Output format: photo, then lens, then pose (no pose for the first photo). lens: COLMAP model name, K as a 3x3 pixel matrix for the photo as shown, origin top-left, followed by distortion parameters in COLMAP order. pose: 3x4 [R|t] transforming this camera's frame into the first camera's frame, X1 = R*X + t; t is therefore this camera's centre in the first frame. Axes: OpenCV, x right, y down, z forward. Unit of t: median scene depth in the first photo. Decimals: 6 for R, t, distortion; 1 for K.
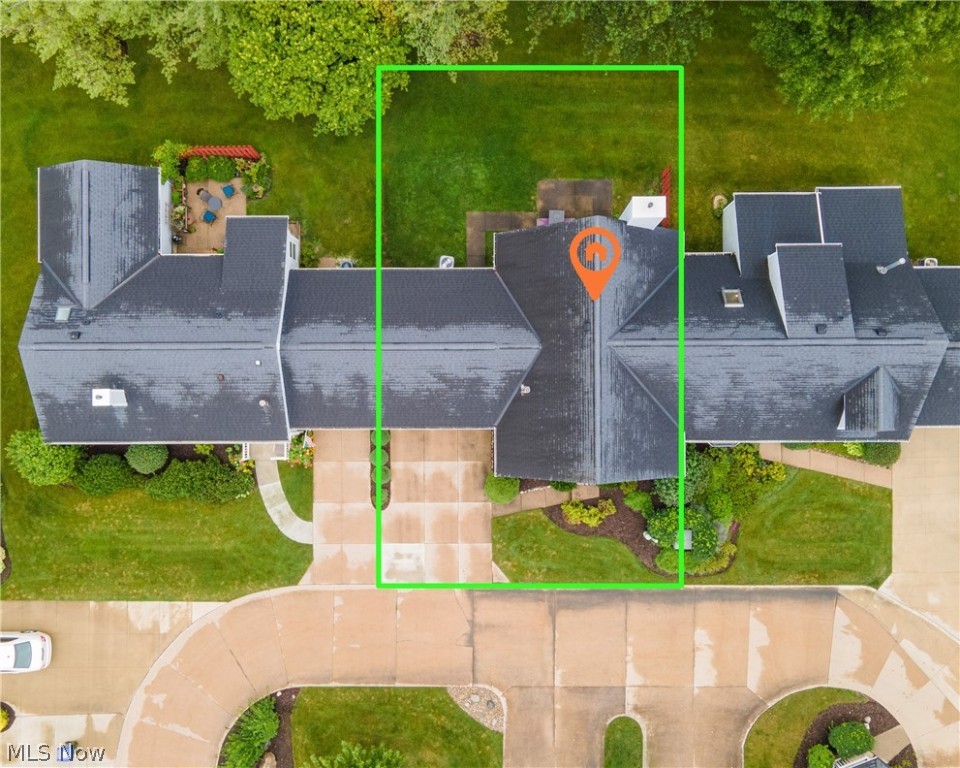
lens RADIAL K [[739.8, 0, 480.0], [0, 739.8, 384.0], [0, 0, 1]] dist [0.001707, 0.000385]
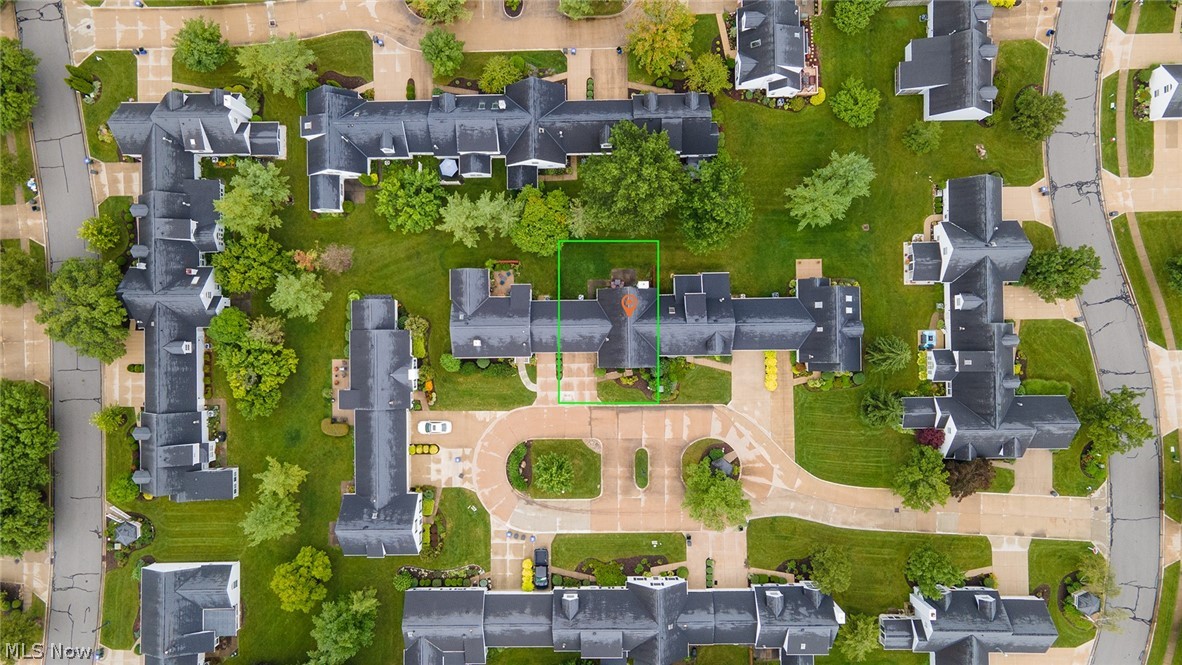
lens RADIAL K [[853.5, 0, 591.0], [0, 853.5, 332.5], [0, 0, 1]] dist [0.037867, 0.002929]
pose [[0.999807, -0.007916, 0.017987, -0.068632], [0.007710, 0.999904, 0.011489, -0.060431], [-0.018076, -0.011348, 0.999772, -2.466693]]
